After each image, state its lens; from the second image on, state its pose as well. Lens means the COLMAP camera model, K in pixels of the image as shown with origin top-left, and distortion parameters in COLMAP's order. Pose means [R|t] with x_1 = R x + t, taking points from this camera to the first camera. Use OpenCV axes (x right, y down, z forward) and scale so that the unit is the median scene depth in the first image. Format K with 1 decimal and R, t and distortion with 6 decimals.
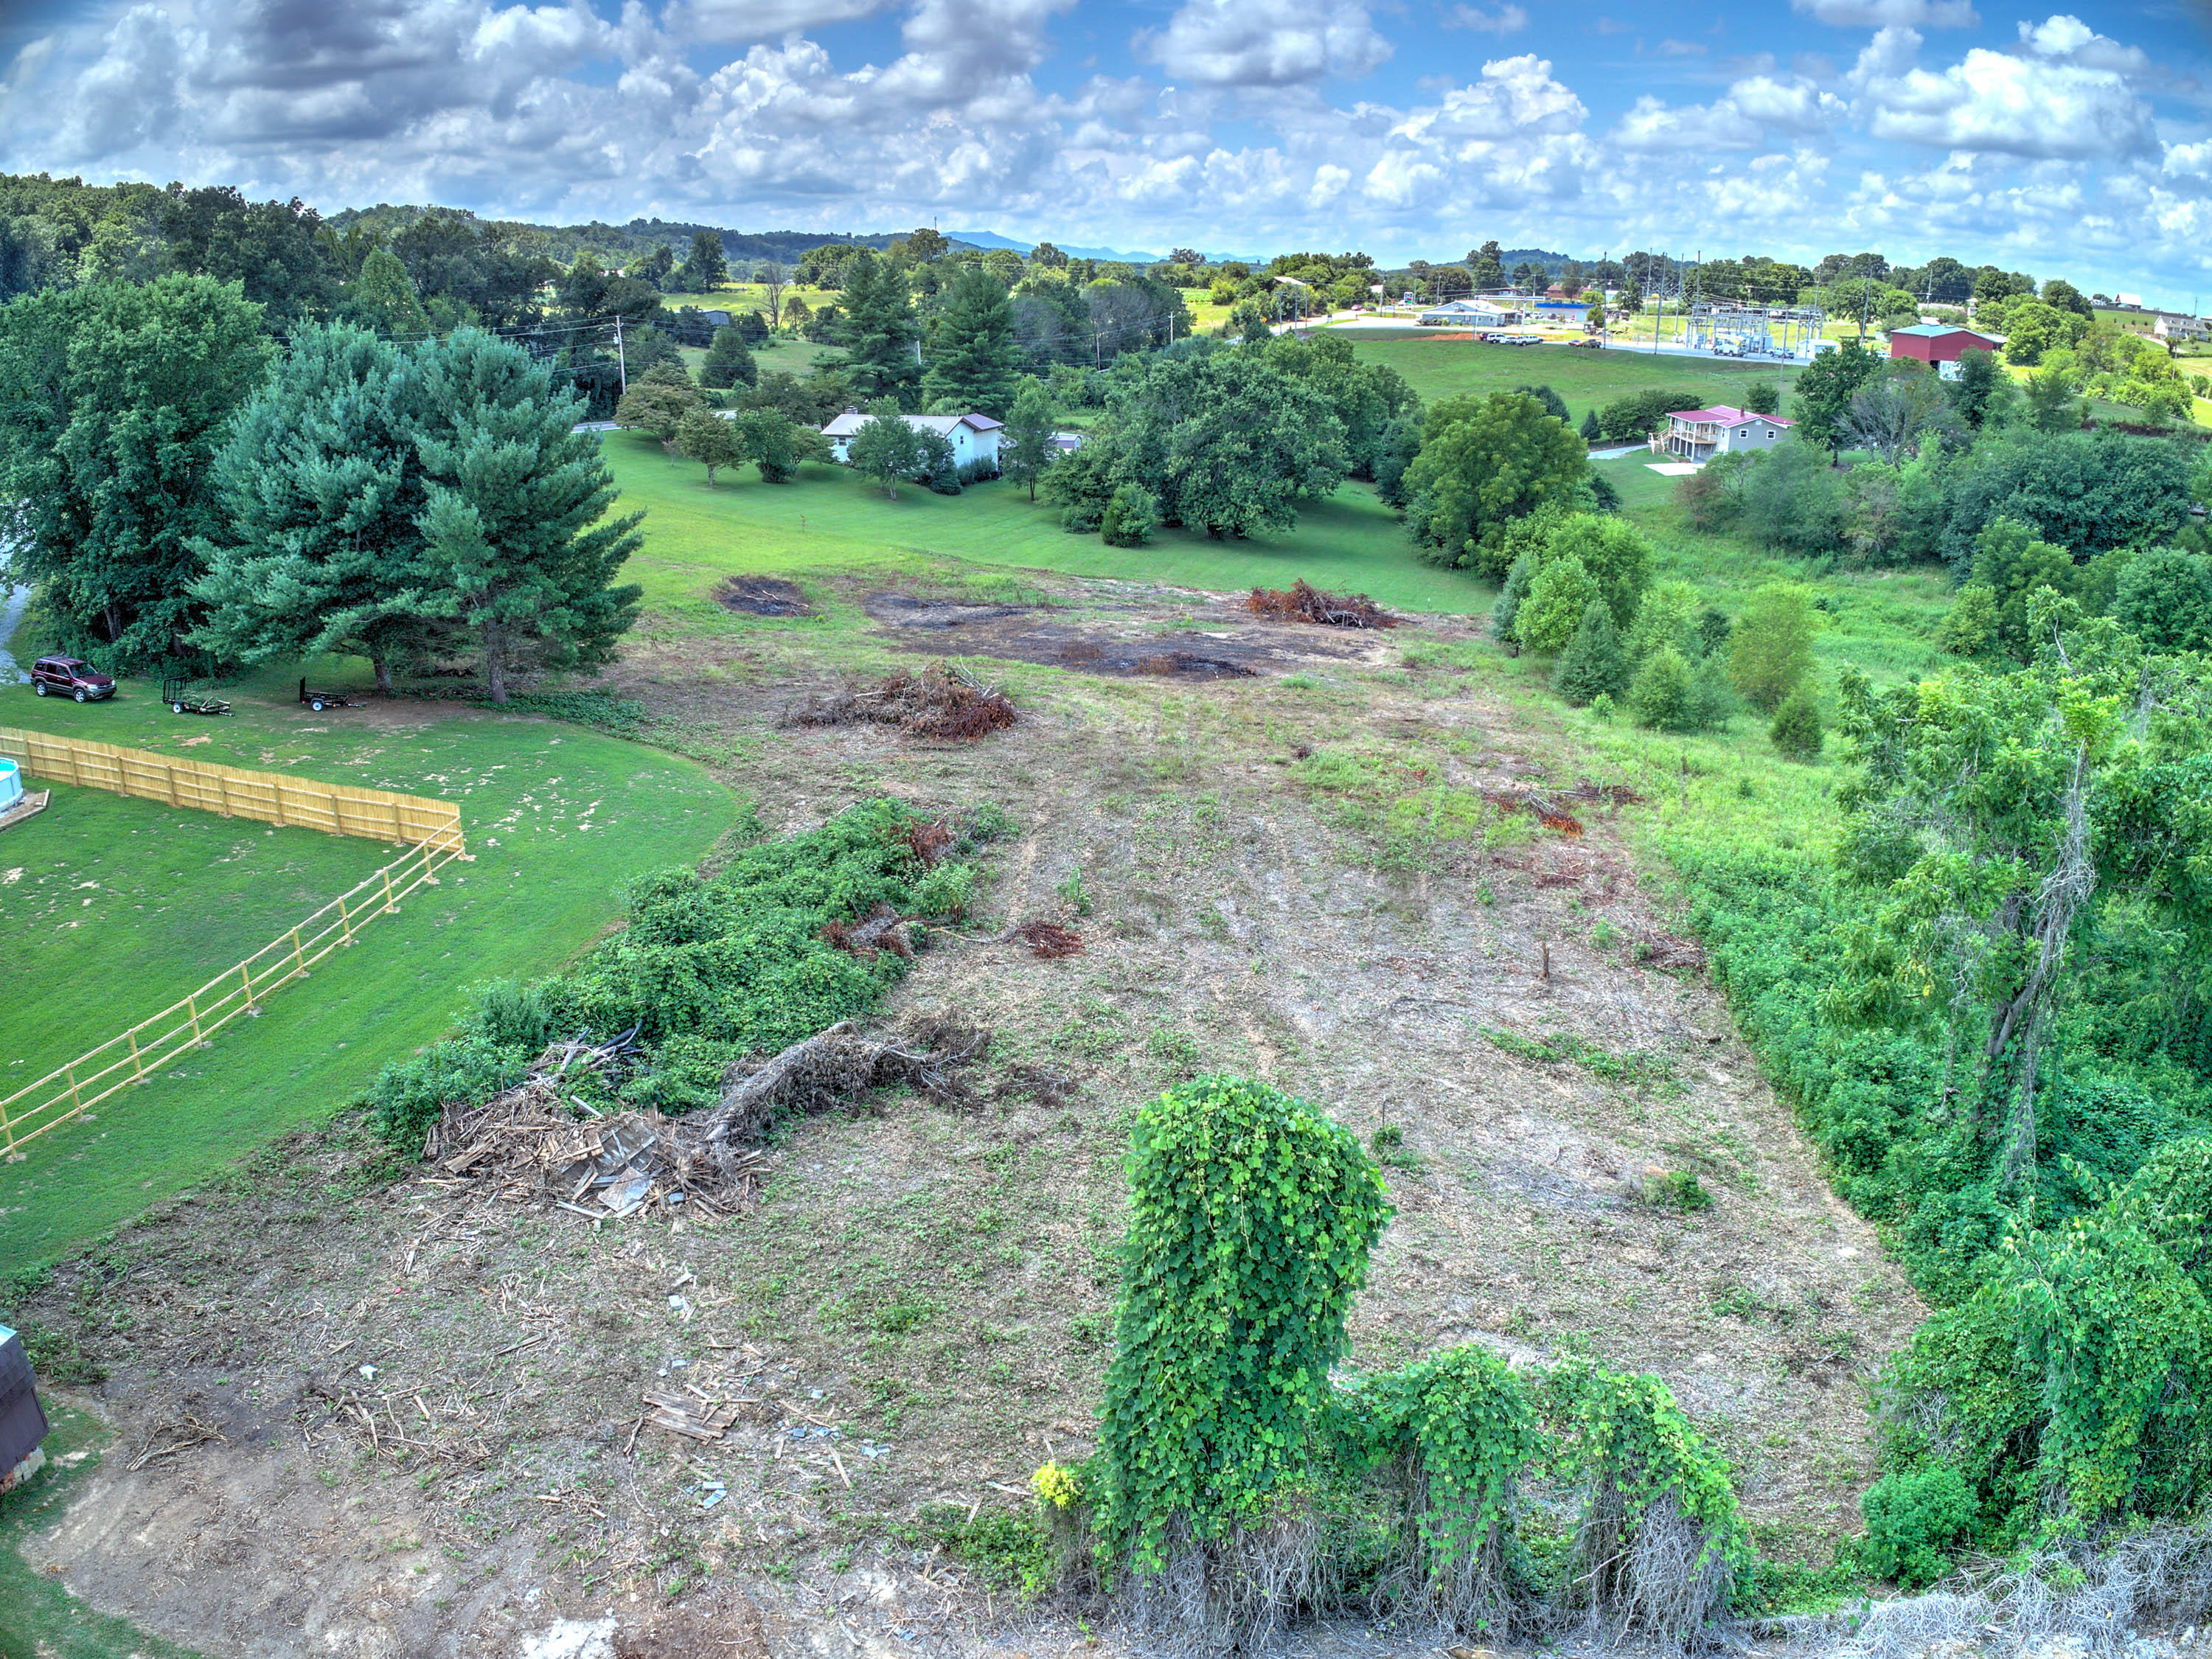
lens RADIAL K [[1619.3, 0, 1101.9], [0, 1619.3, 871.7], [0, 0, 1]] dist [-0.112102, -0.058484]
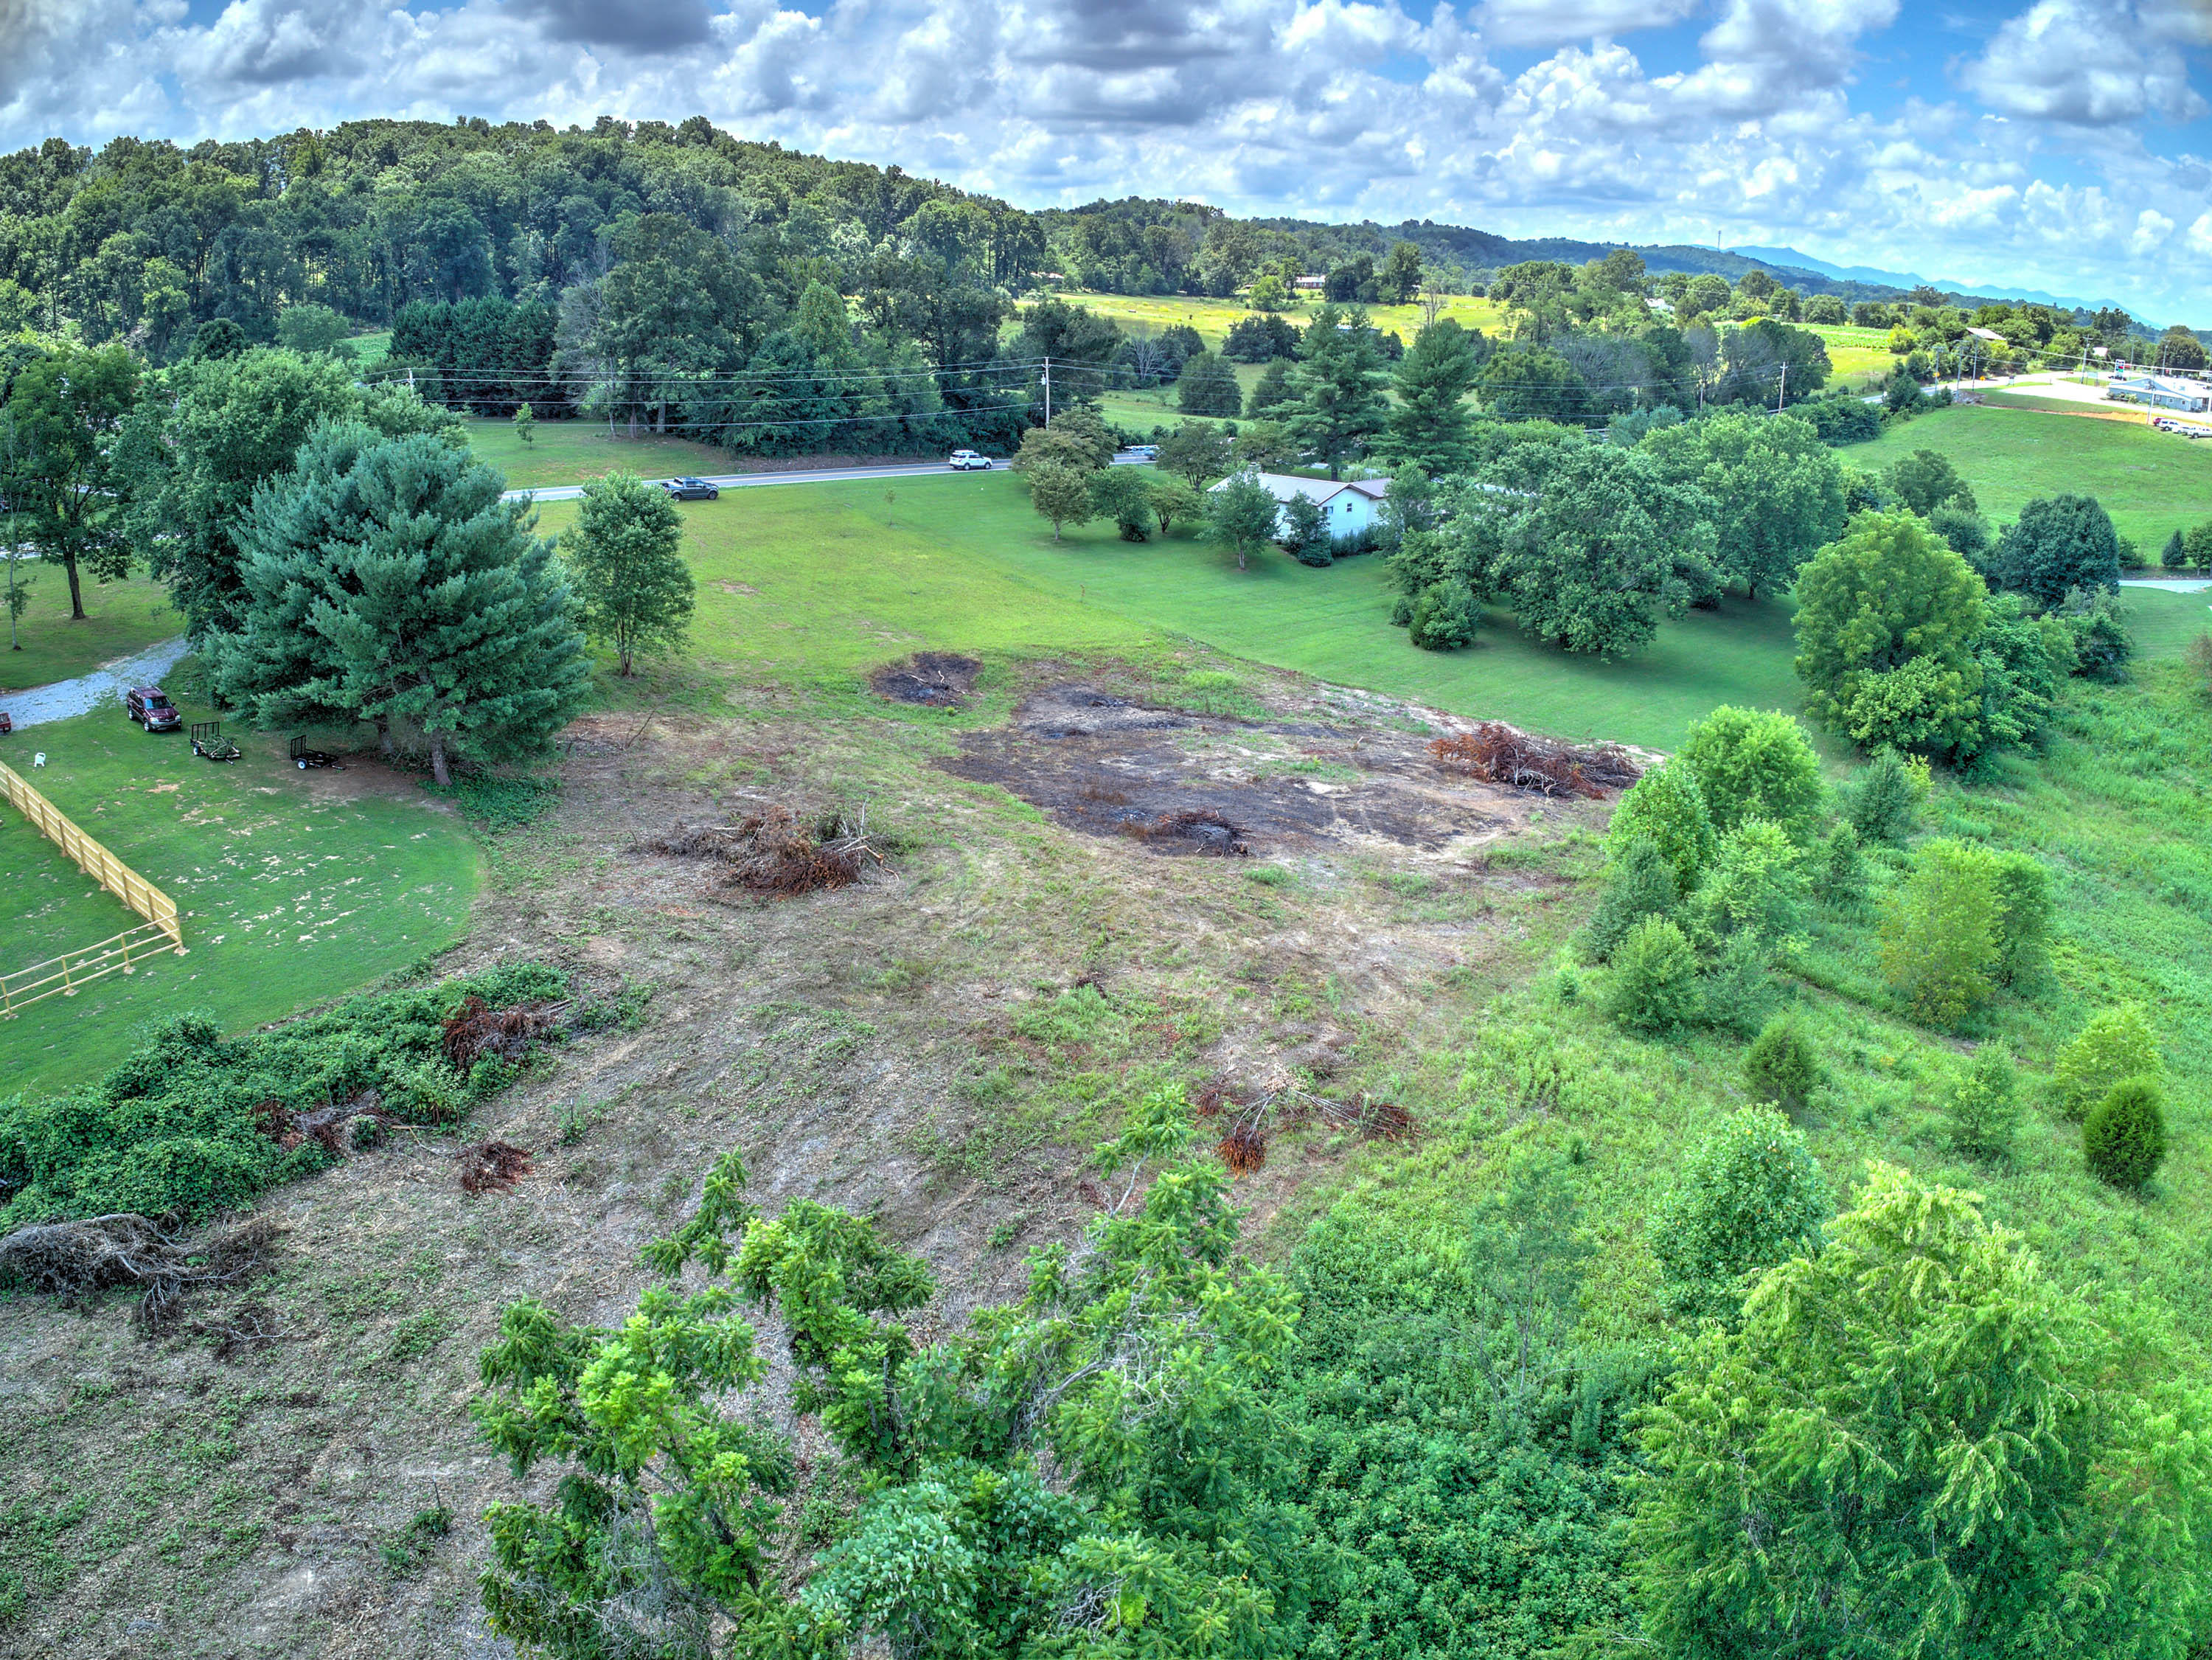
lens RADIAL K [[1619.4, 0, 1101.8], [0, 1619.4, 850.2], [0, 0, 1]] dist [-0.112102, -0.058484]
pose [[0.890654, 0.158702, -0.426085, 0.235201], [-0.163601, 0.986201, 0.025346, -0.080266], [0.424228, 0.047133, 0.904328, 0.114869]]
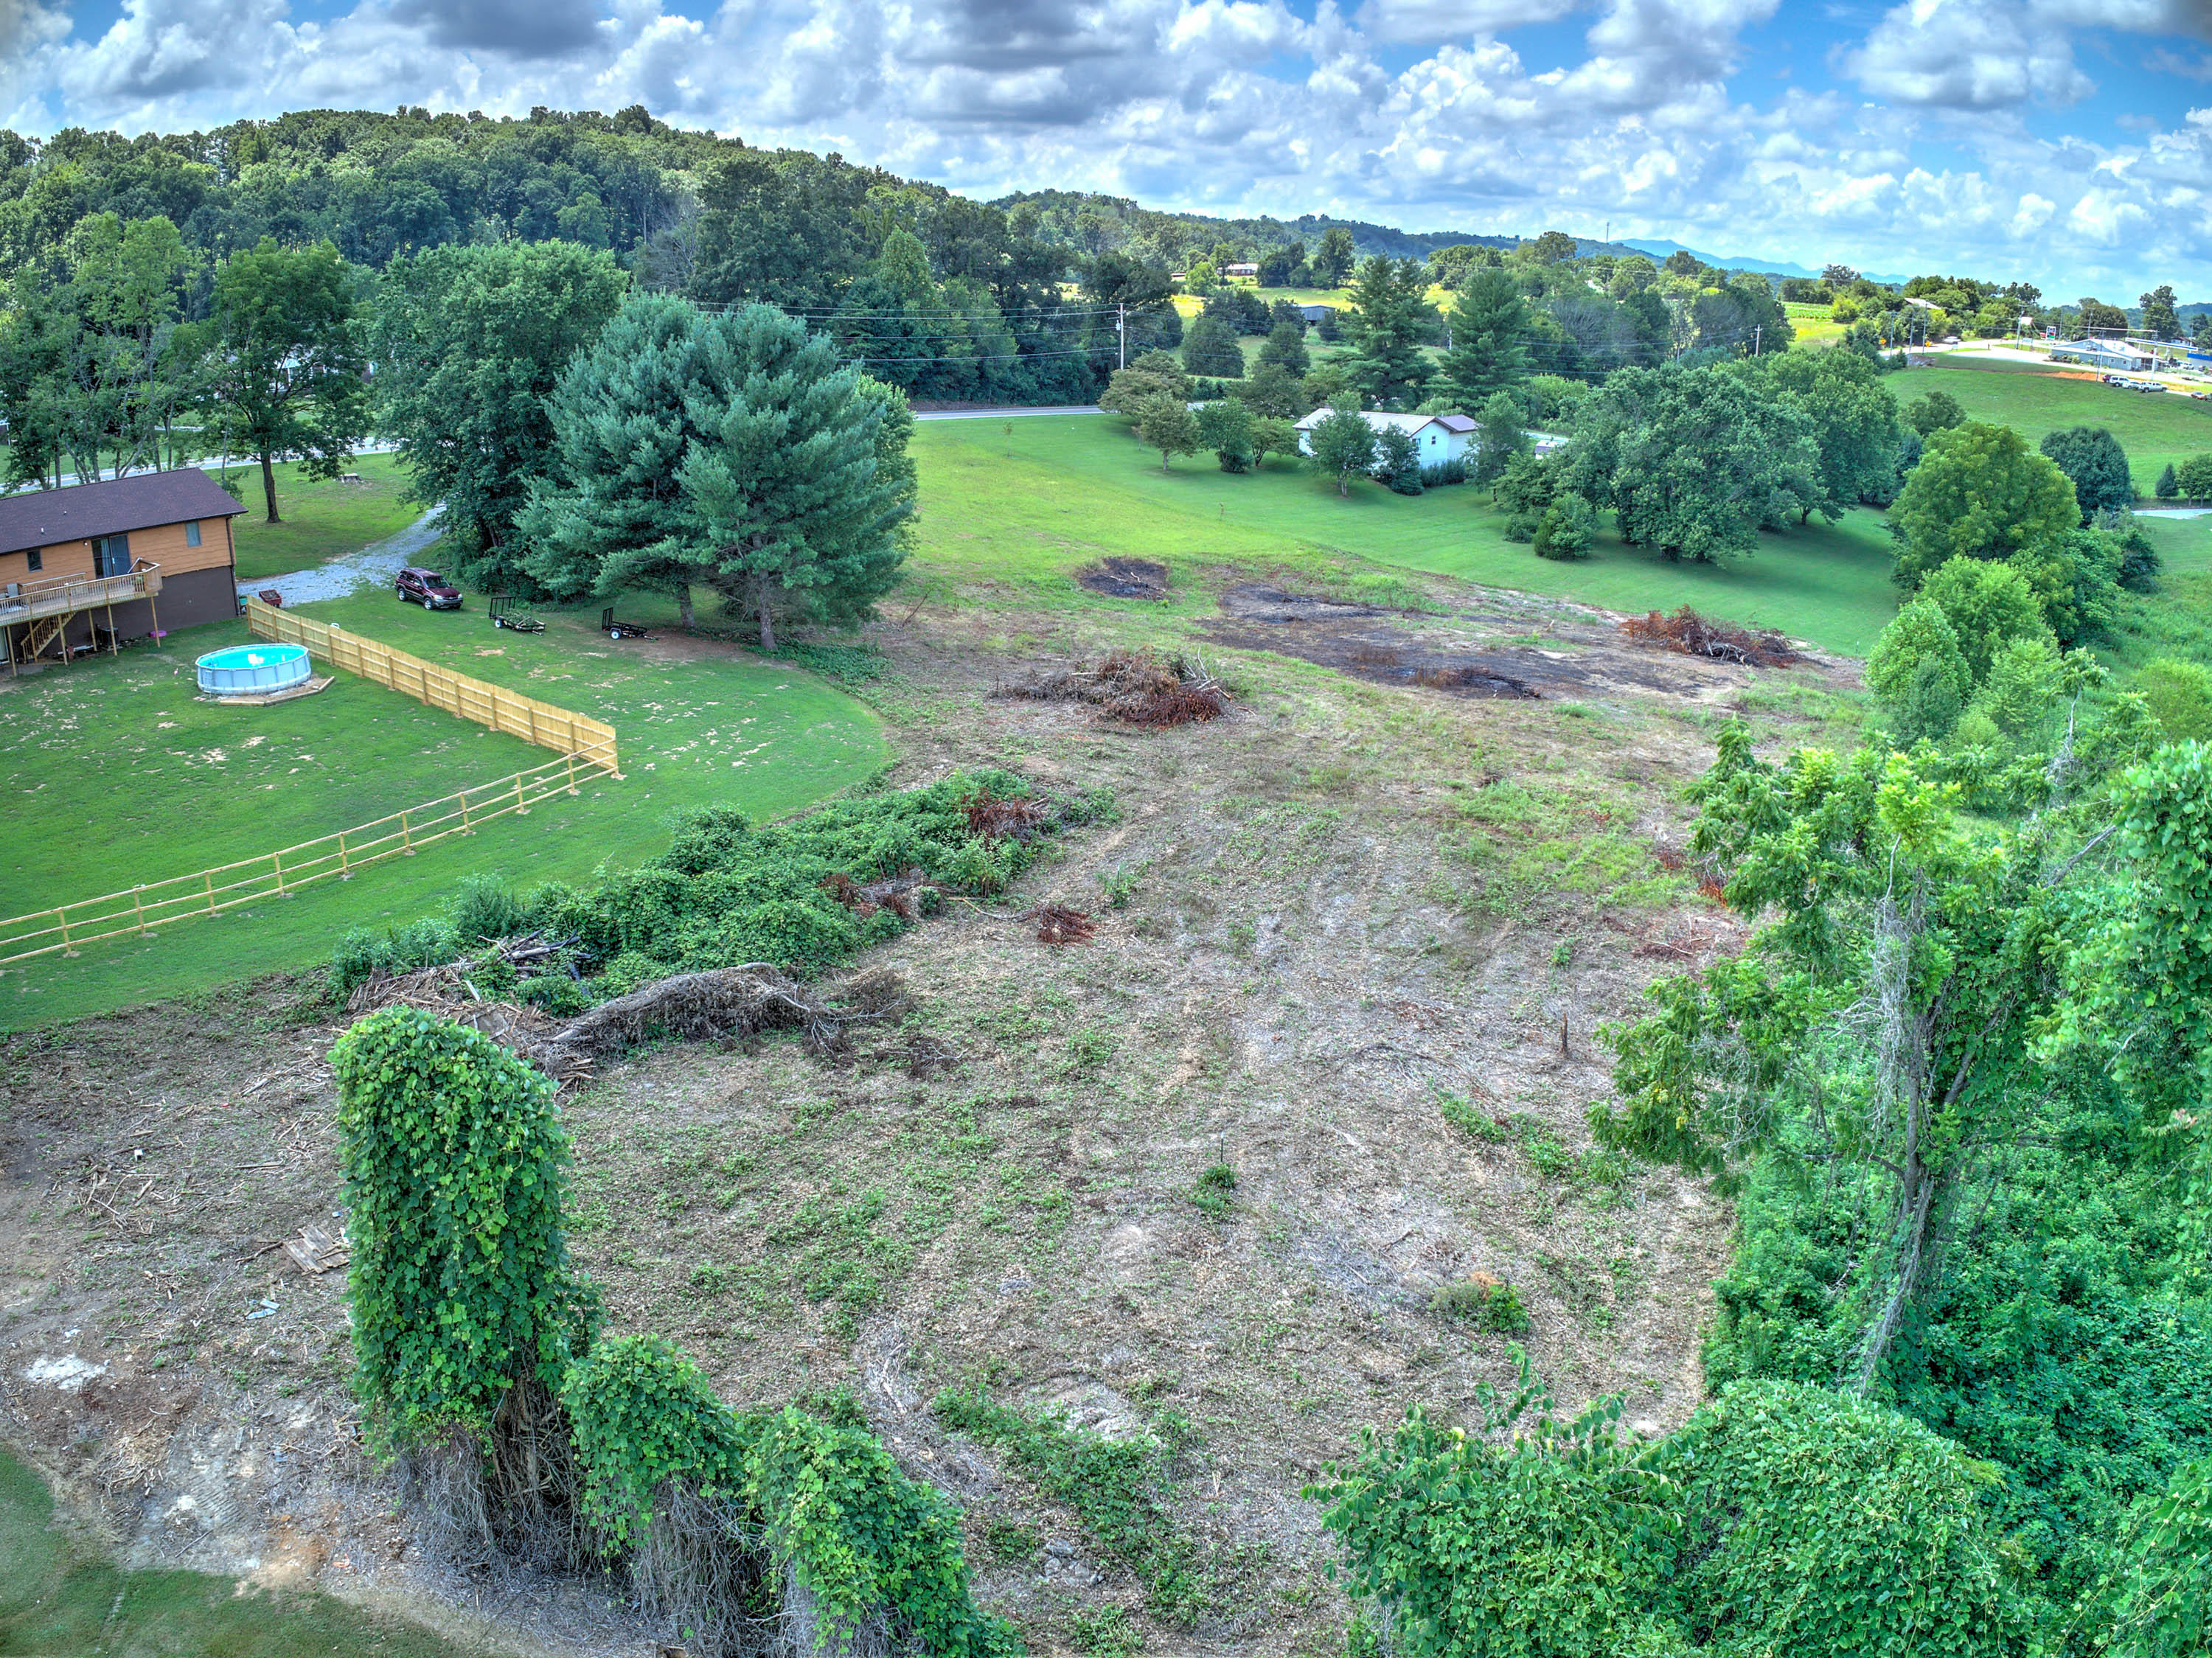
lens RADIAL K [[1619.1, 0, 1092.0], [0, 1619.1, 858.1], [0, 0, 1]] dist [-0.112102, -0.058484]
pose [[0.919174, 0.135225, -0.369910, 0.126829], [-0.138171, 0.990233, 0.018655, -0.007260], [0.368819, 0.033964, 0.928880, 0.030313]]
